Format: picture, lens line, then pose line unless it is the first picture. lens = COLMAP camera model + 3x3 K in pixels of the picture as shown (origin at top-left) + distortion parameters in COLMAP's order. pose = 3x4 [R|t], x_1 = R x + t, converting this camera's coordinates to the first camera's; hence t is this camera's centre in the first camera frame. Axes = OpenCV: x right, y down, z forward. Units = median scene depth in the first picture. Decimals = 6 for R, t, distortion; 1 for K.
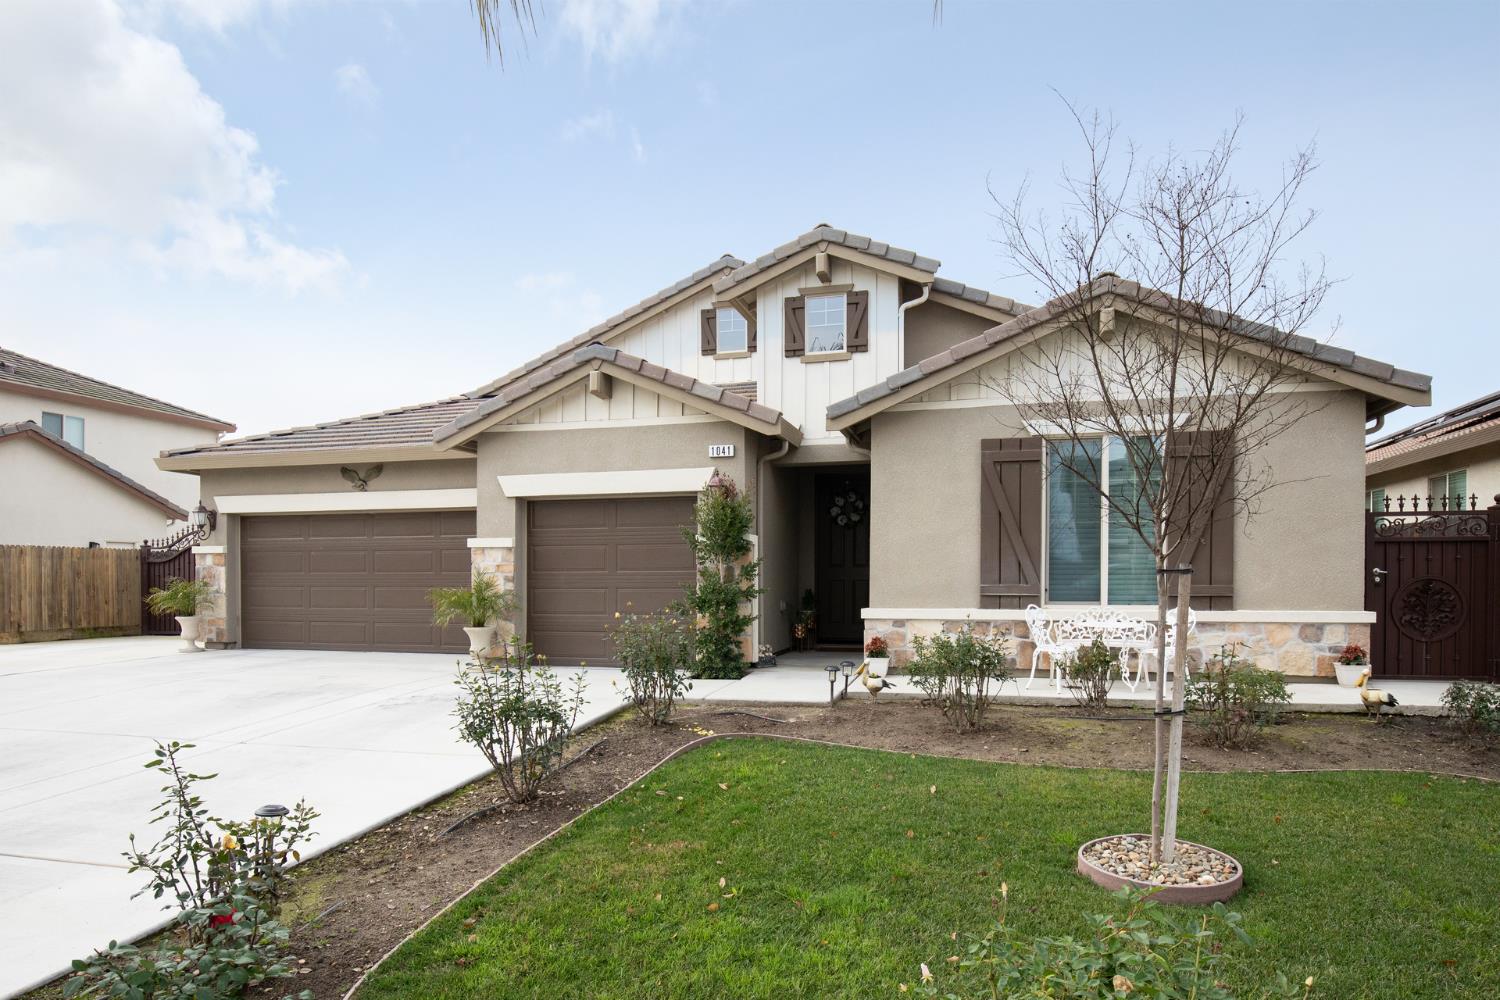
lens RADIAL K [[859.5, 0, 741.9], [0, 859.5, 578.5], [0, 0, 1]] dist [-0.018659, -0.000494]
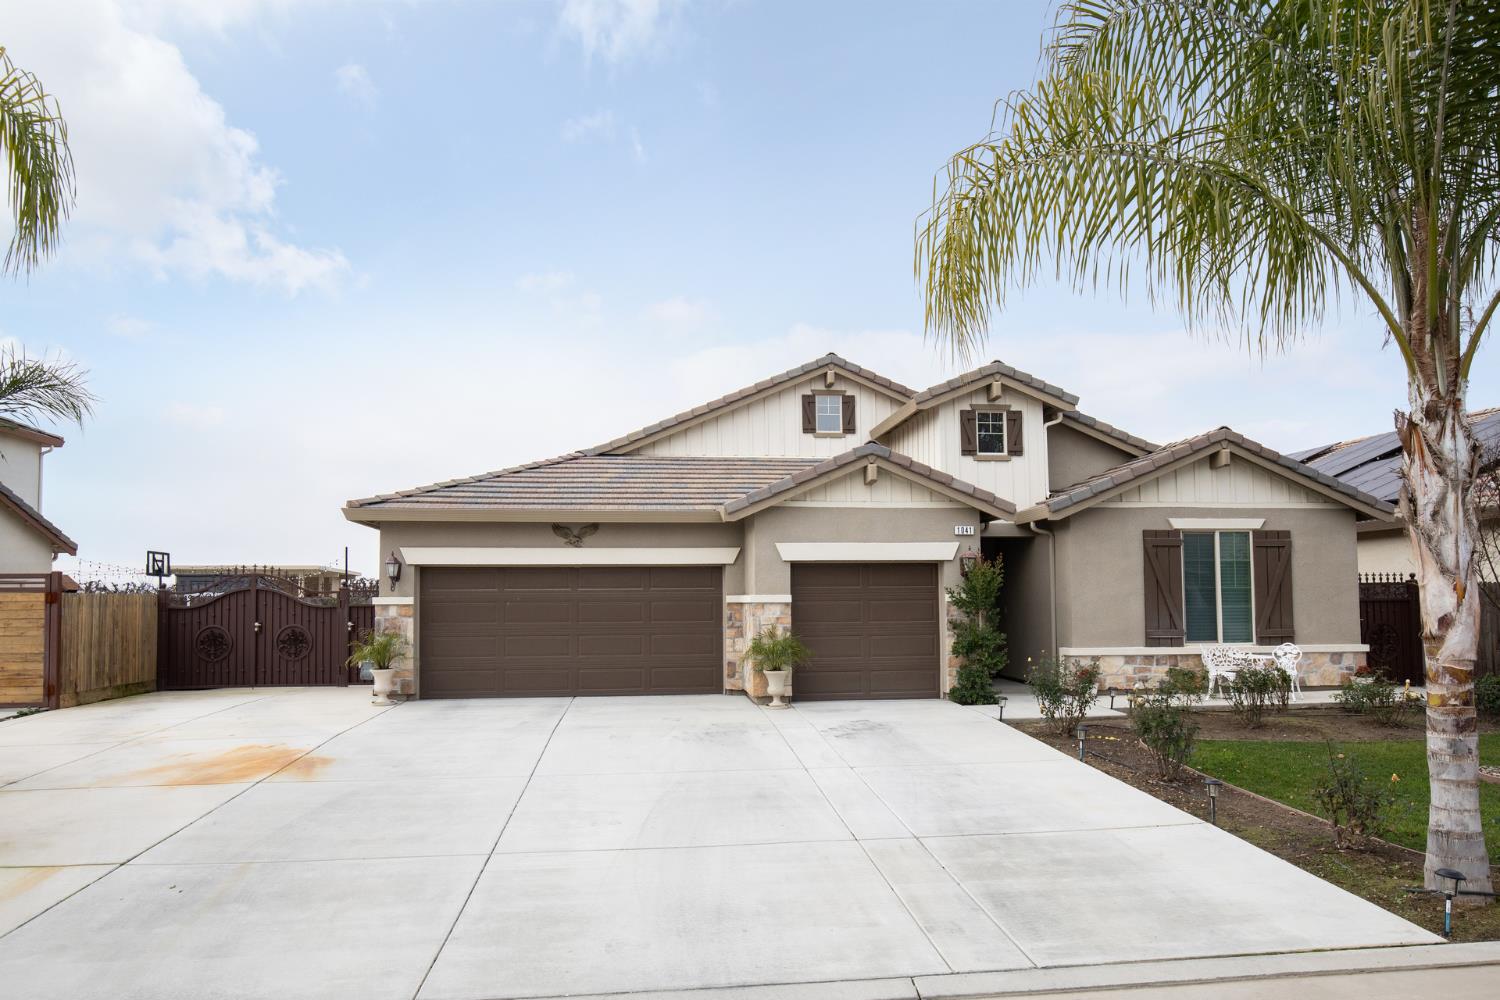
lens RADIAL K [[876.6, 0, 756.8], [0, 876.6, 553.1], [0, 0, 1]] dist [-0.008817, 0.000747]
pose [[0.935752, 0.016028, 0.352295, -0.744867], [0.005118, 0.998244, -0.059010, -0.034035], [-0.352622, 0.057022, 0.934027, -0.131857]]
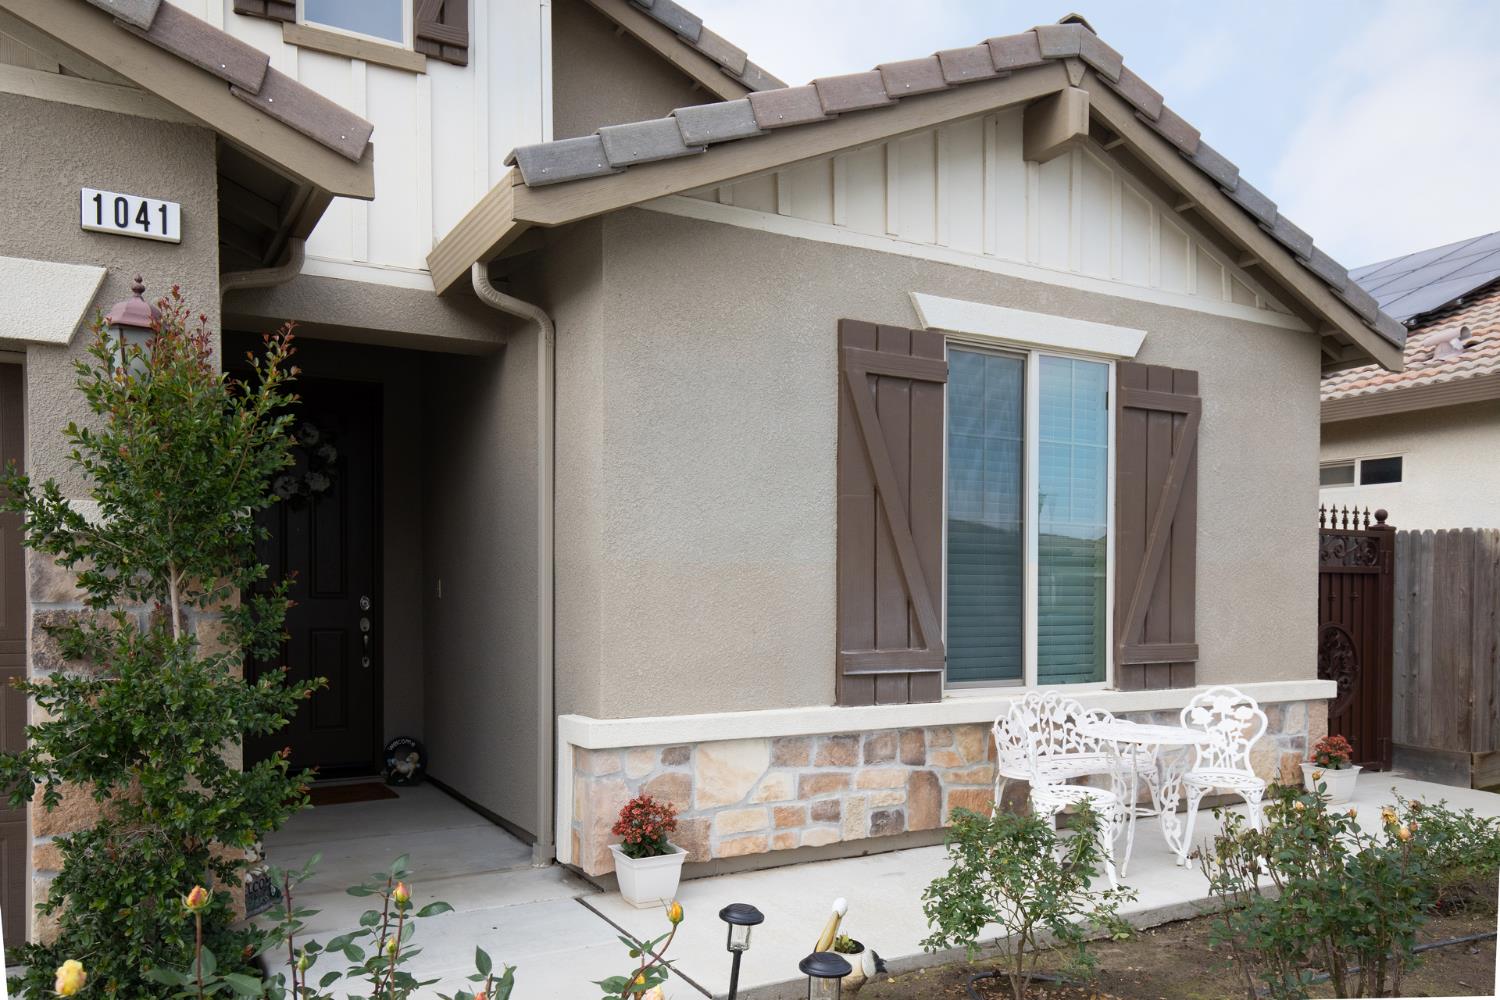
lens RADIAL K [[1153.0, 0, 775.8], [0, 1153.0, 617.7], [0, 0, 1]] dist [0.016540, -0.009508]
pose [[0.702005, -0.009873, 0.712103, -0.142963], [-0.001007, 0.999889, 0.014856, -0.016498], [-0.712171, -0.011146, 0.701917, 0.530414]]
